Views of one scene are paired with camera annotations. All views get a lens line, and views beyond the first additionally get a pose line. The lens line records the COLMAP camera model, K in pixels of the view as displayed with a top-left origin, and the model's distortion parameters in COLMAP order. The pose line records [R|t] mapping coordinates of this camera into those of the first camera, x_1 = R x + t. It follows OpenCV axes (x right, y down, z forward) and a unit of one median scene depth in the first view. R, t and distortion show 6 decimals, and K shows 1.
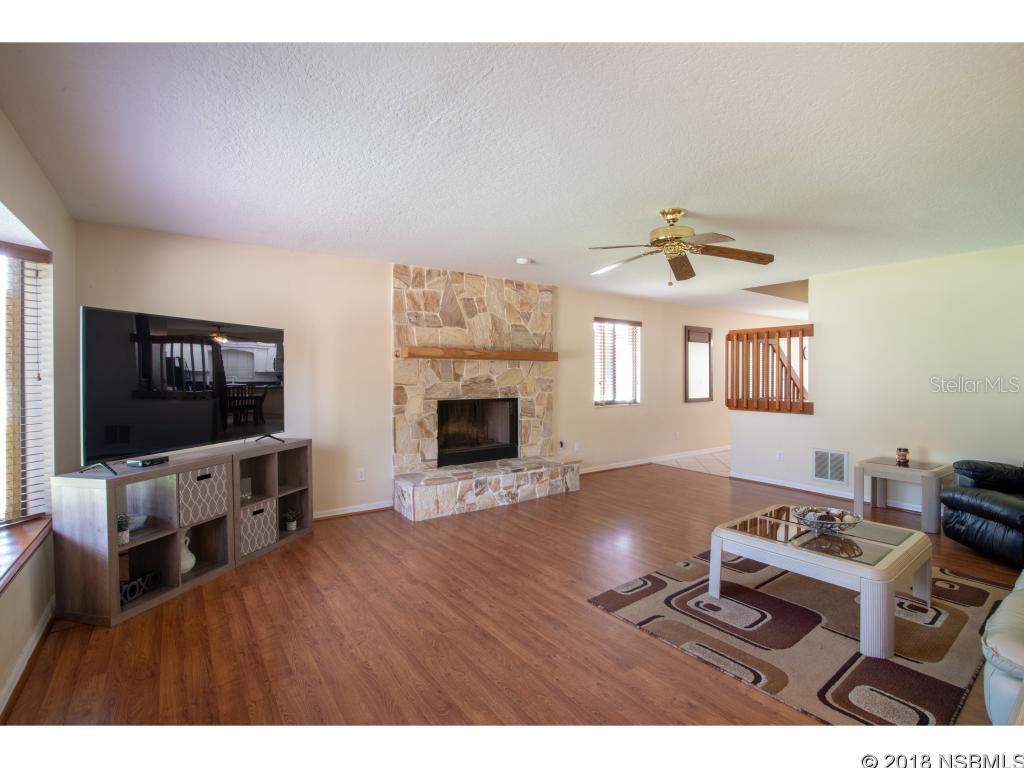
lens RADIAL K [[477.9, 0, 542.2], [0, 477.9, 378.9], [0, 0, 1]] dist [-0.031636, -0.000059]
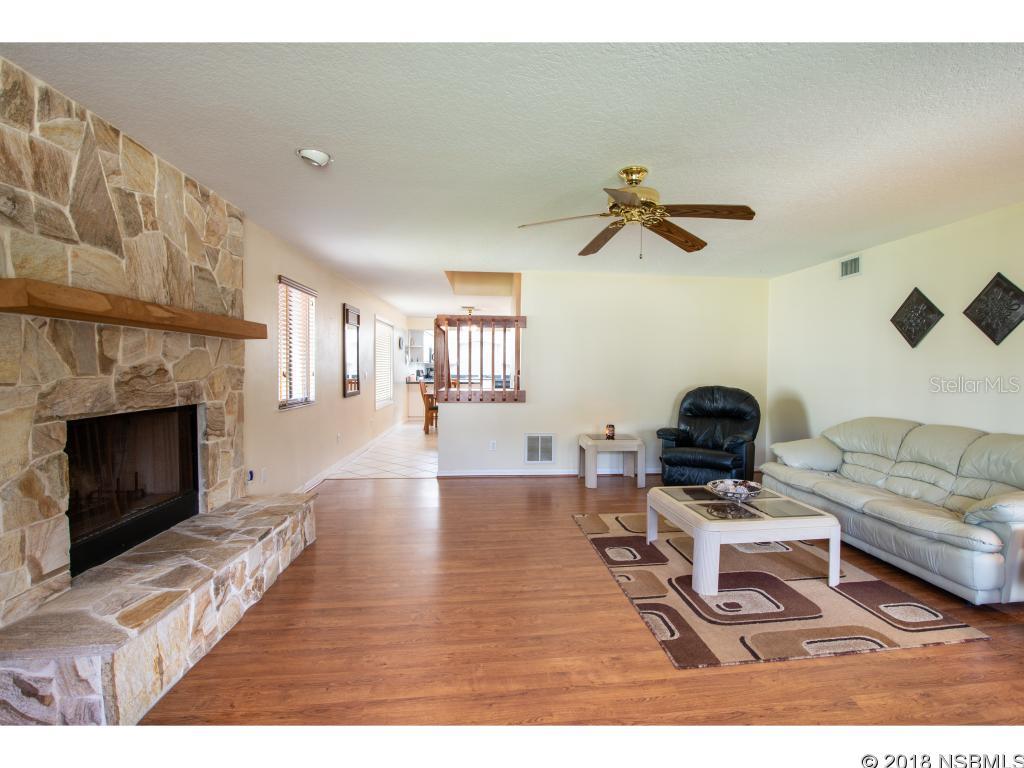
lens RADIAL K [[481.9, 0, 539.6], [0, 481.9, 378.4], [0, 0, 1]] dist [-0.022637, 0.000502]
pose [[0.516464, -0.017274, 0.856135, -0.353964], [0.001362, 0.999812, 0.019351, 0.001511], [-0.856308, -0.008828, 0.516390, 0.445313]]
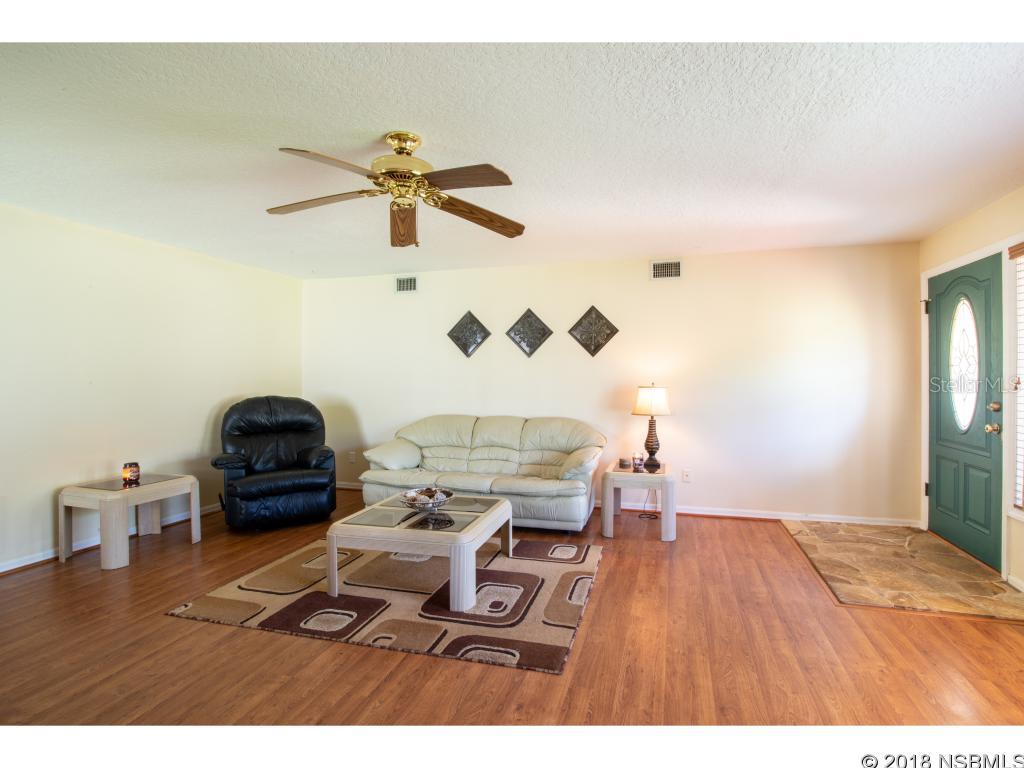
lens RADIAL K [[481.9, 0, 539.6], [0, 481.9, 378.4], [0, 0, 1]] dist [-0.022637, 0.000502]
pose [[-0.602000, -0.008295, 0.798453, -0.264891], [0.007616, 0.999841, 0.016129, -0.005005], [-0.798459, 0.015791, -0.601841, 0.812018]]
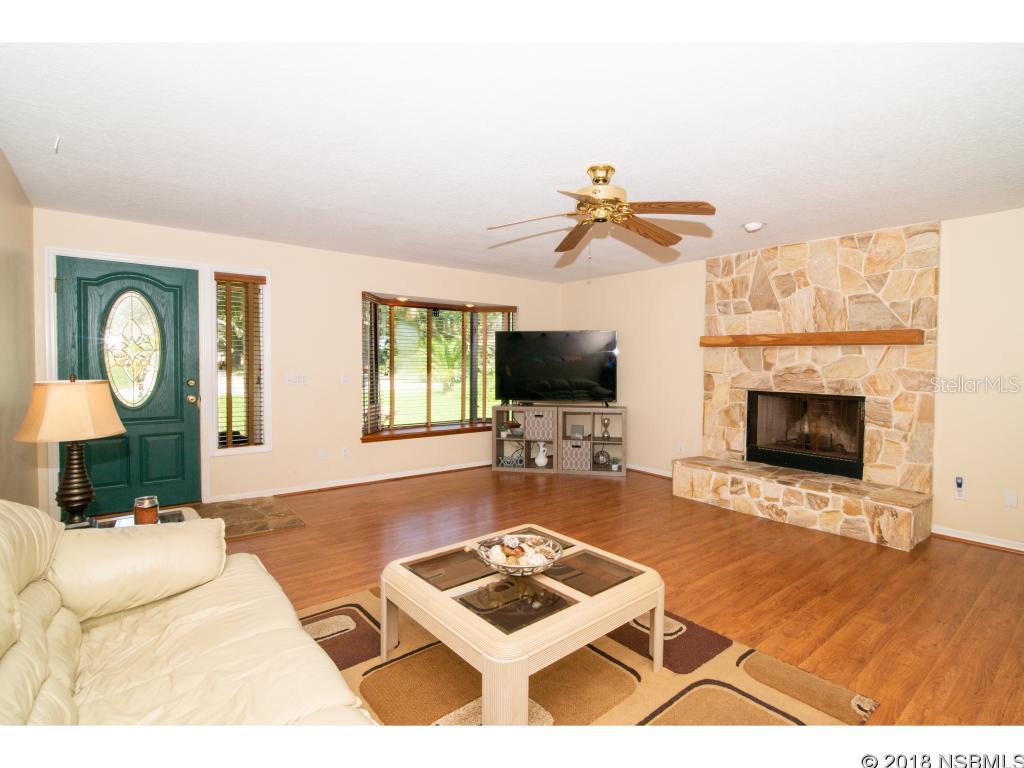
lens RADIAL K [[505.6, 0, 546.3], [0, 505.6, 379.0], [0, 0, 1]] dist [-0.016146, 0.000063]
pose [[0.057710, 0.032831, -0.997793, 0.760436], [-0.021237, 0.999273, 0.031652, -0.000592], [0.998107, 0.019363, 0.058365, 0.544805]]
